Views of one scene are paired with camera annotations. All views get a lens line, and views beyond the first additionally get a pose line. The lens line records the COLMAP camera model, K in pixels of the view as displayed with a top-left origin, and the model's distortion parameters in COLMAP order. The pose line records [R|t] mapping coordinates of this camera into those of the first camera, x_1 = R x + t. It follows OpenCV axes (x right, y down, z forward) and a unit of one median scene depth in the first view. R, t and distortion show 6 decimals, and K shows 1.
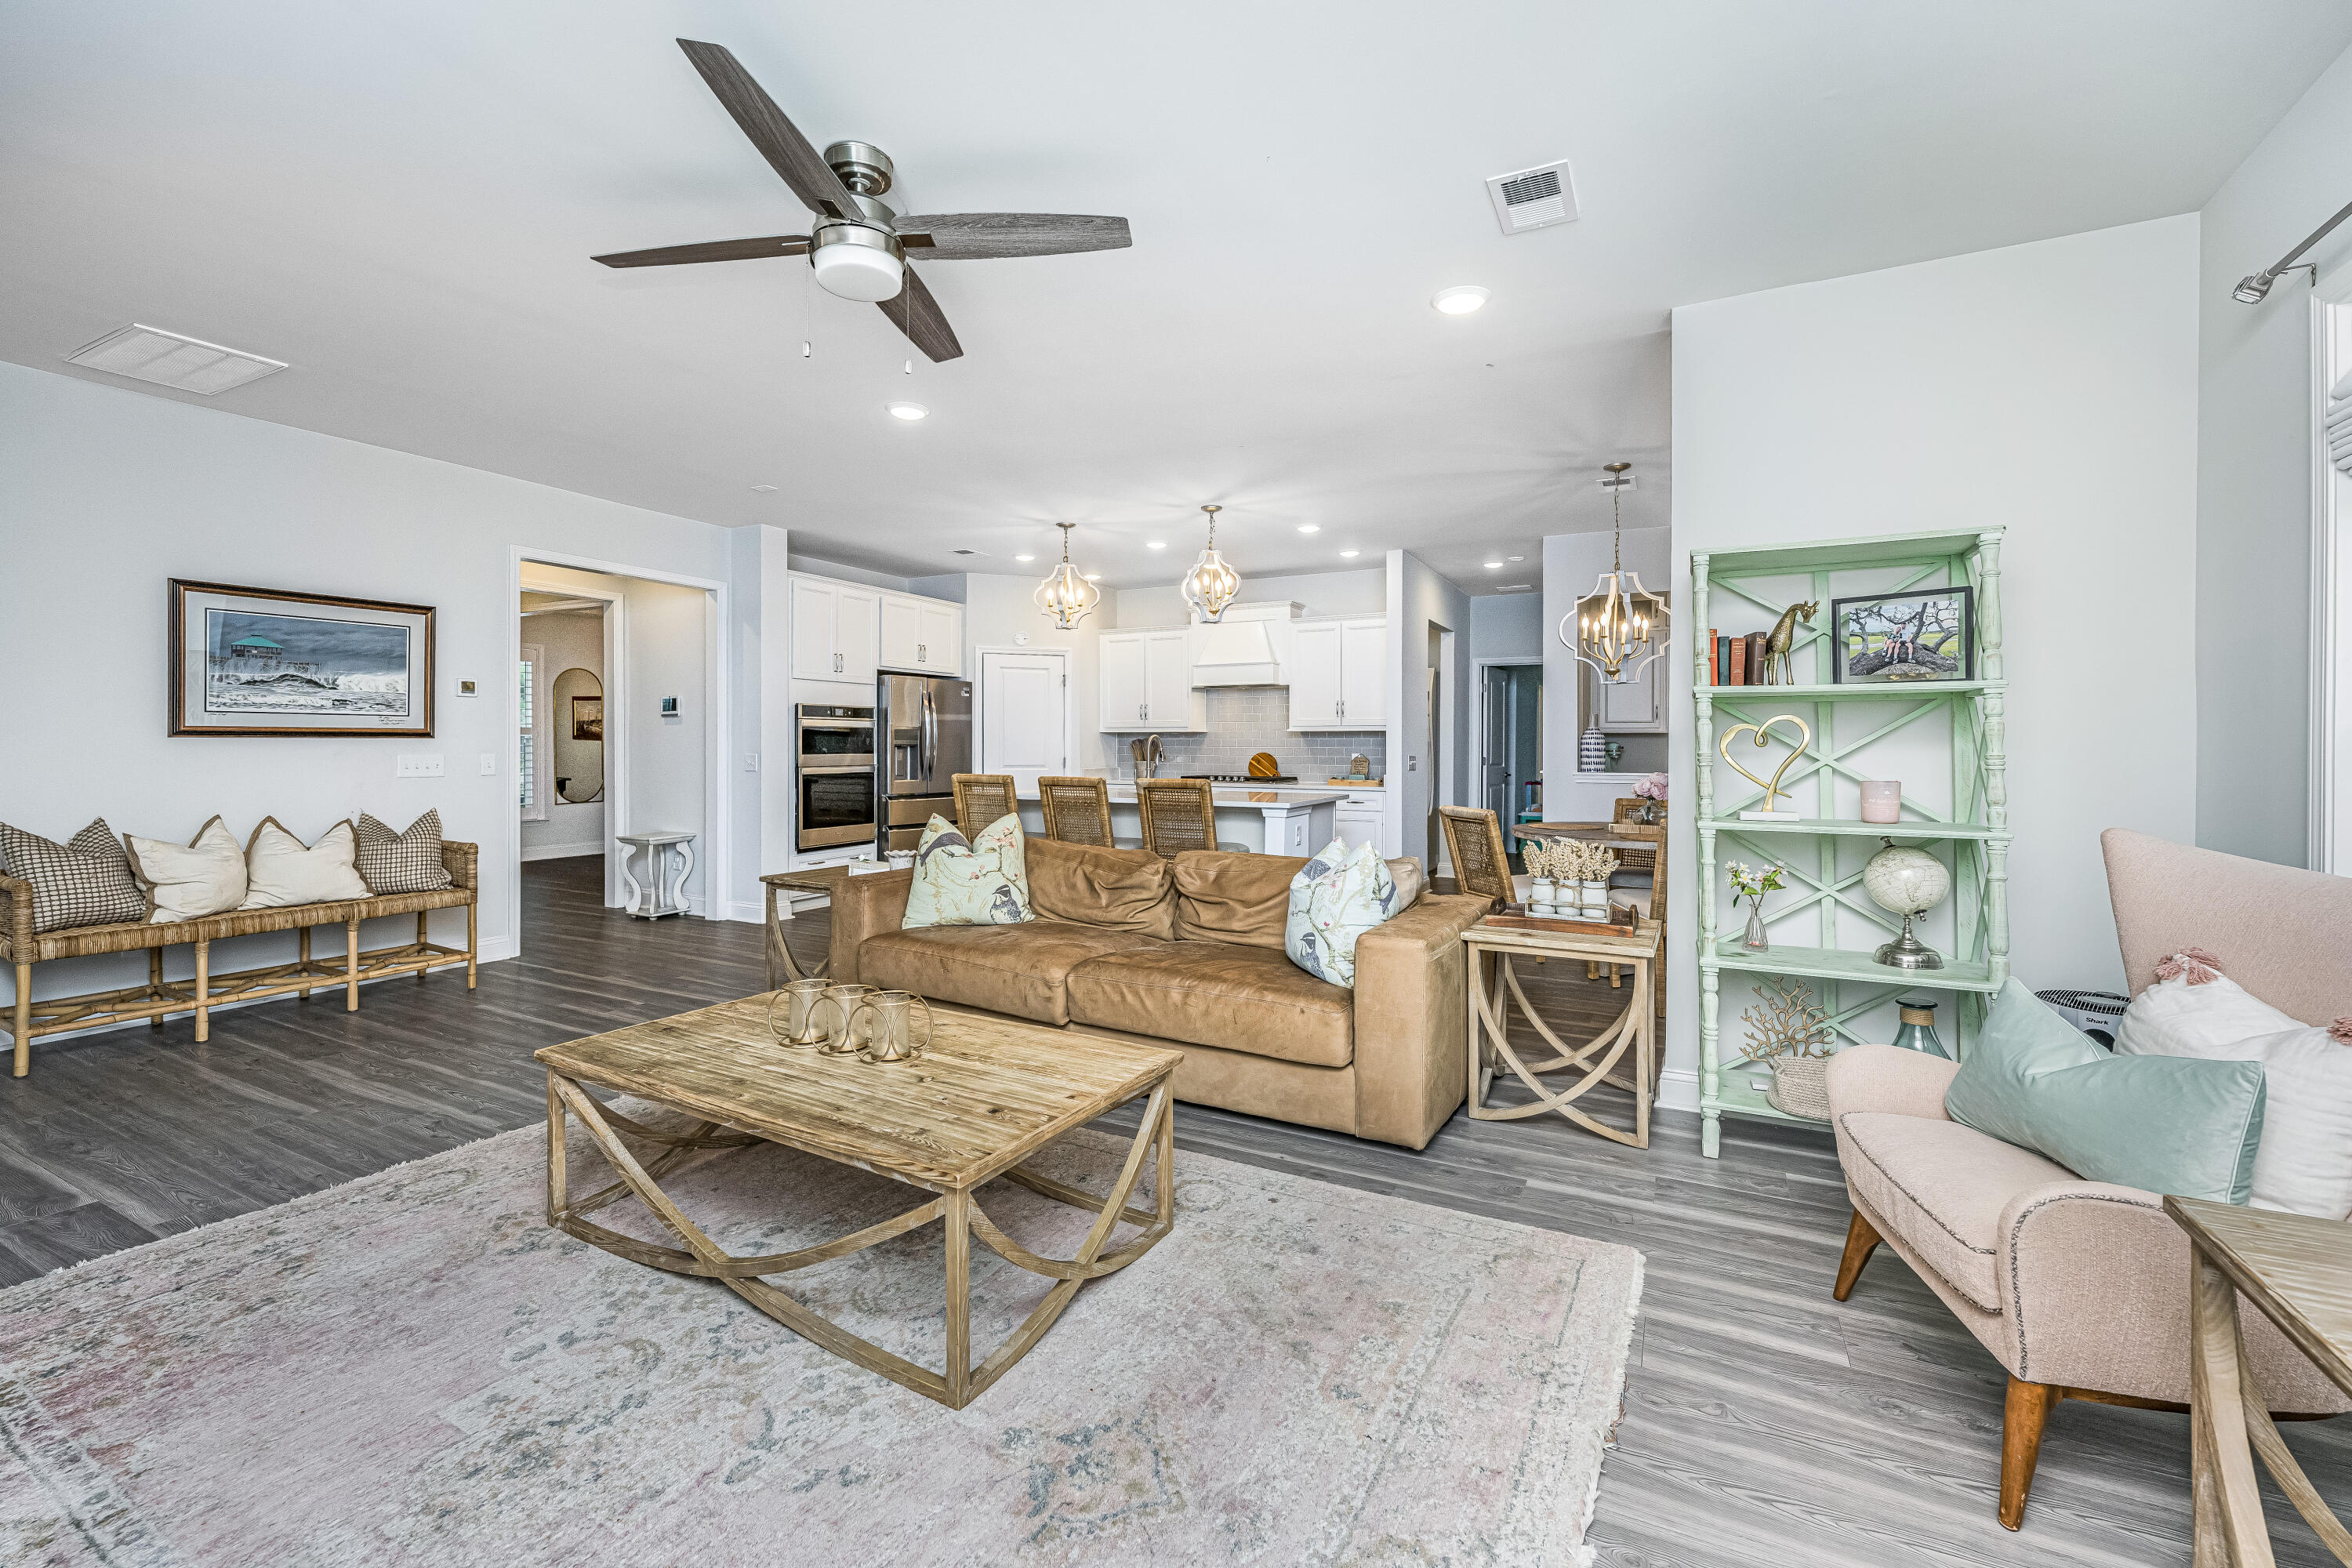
lens RADIAL K [[962.5, 0, 1196.1], [0, 962.5, 748.7], [0, 0, 1]] dist [0.000167, -0.000038]
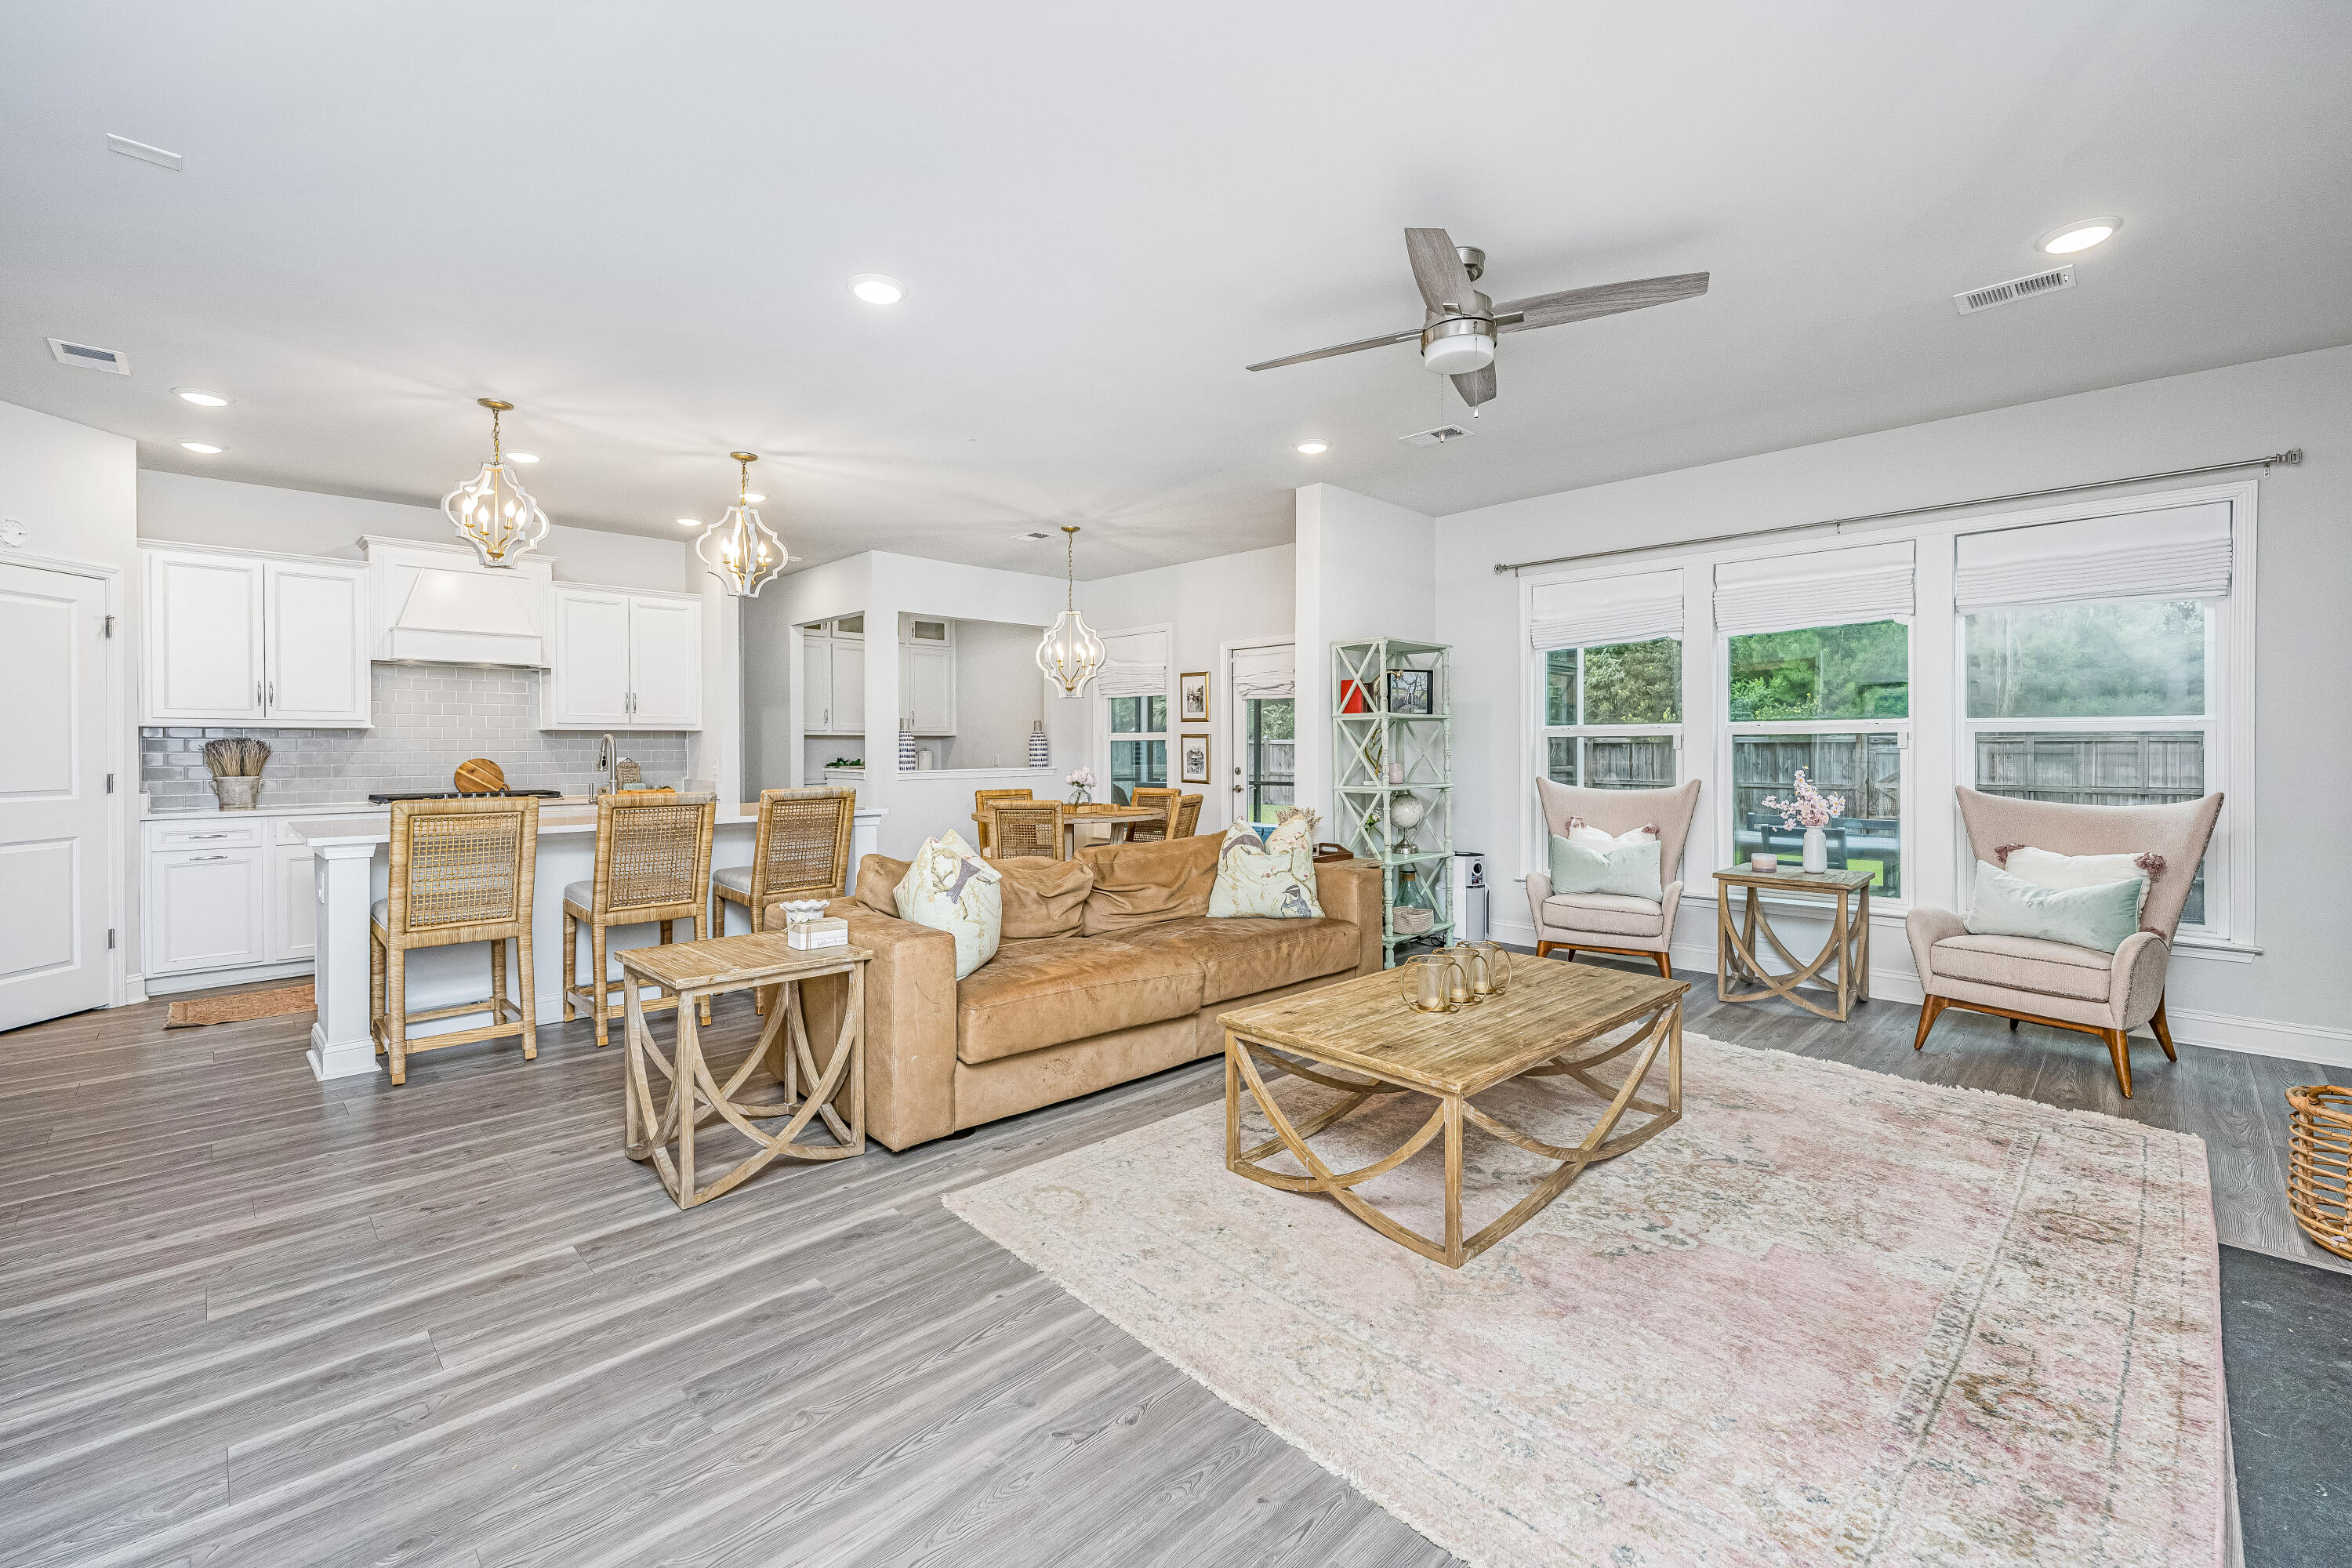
lens RADIAL K [[1002.4, 0, 1186.6], [0, 1002.4, 750.7], [0, 0, 1]] dist [-0.000126, 0.000370]
pose [[0.305526, -0.008023, 0.952150, -0.917789], [0.005750, 0.999962, 0.006581, -0.005718], [-0.952166, 0.003464, 0.305561, 0.522726]]
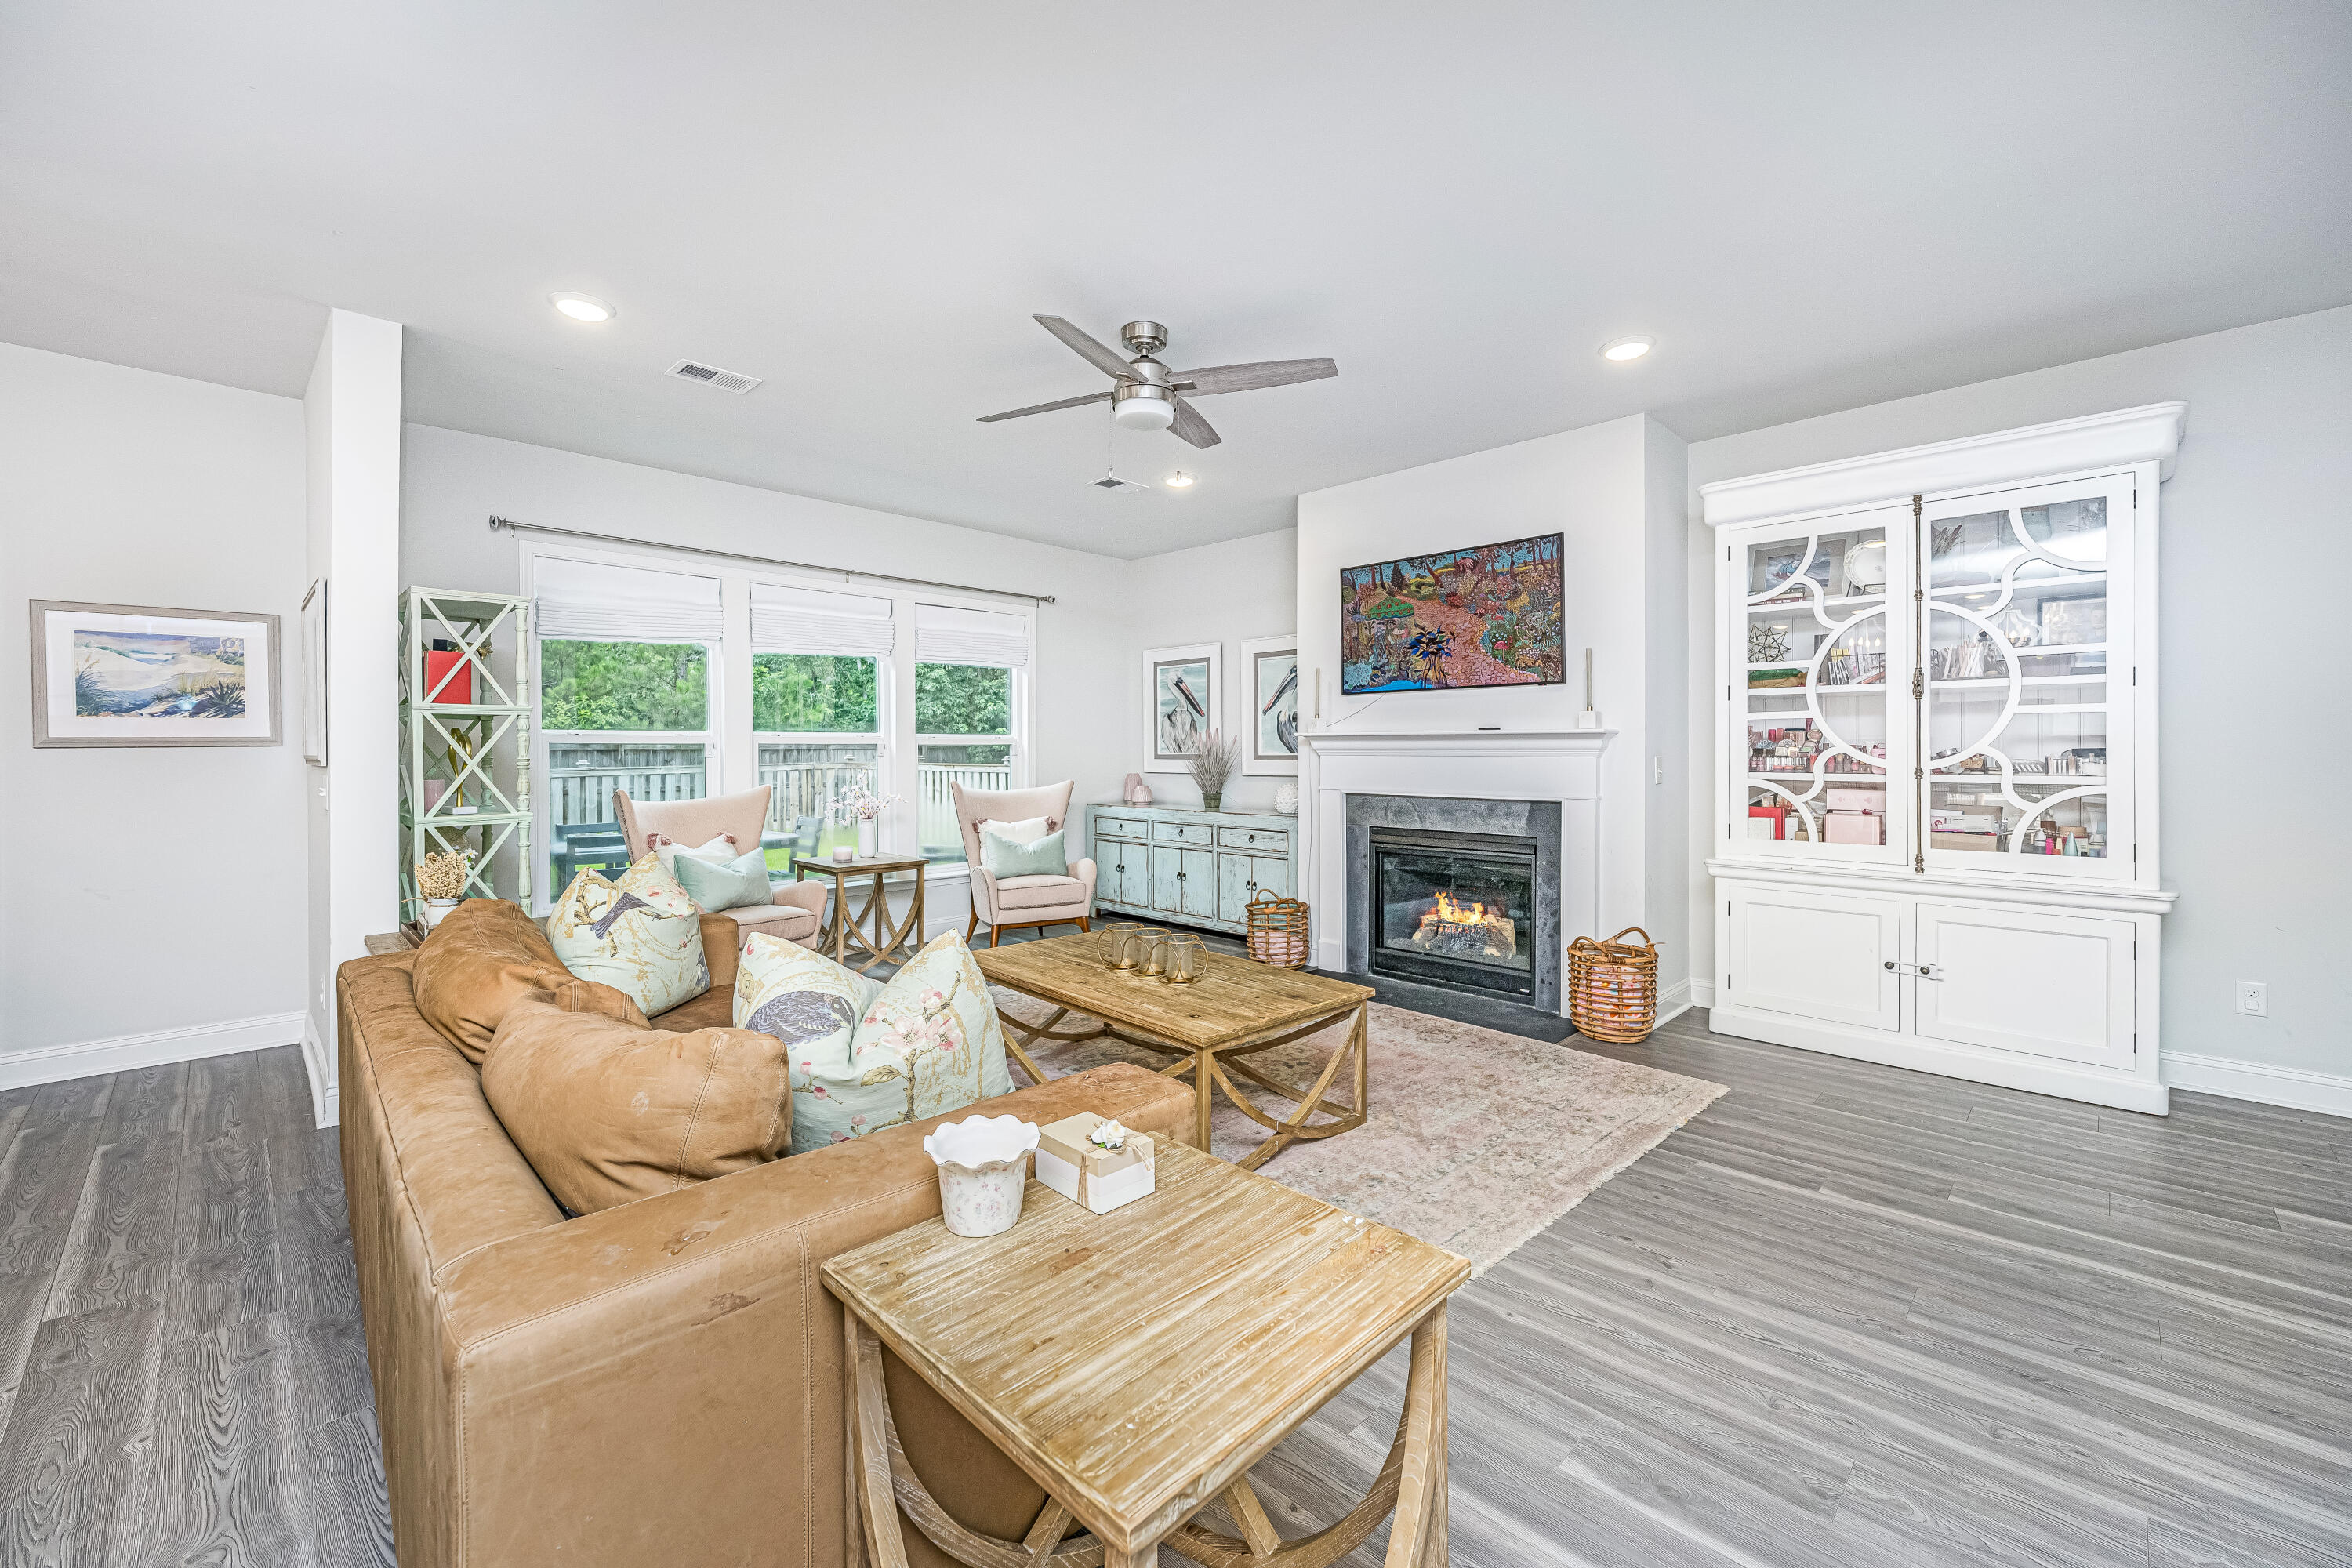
lens RADIAL K [[936.3, 0, 1175.6], [0, 936.3, 750.6], [0, 0, 1]] dist [0.000288, -0.000091]
pose [[-0.953761, -0.000904, 0.300566, -0.449259], [-0.000239, 0.999997, 0.002249, -0.007043], [-0.300567, 0.002073, -0.953758, 1.256667]]
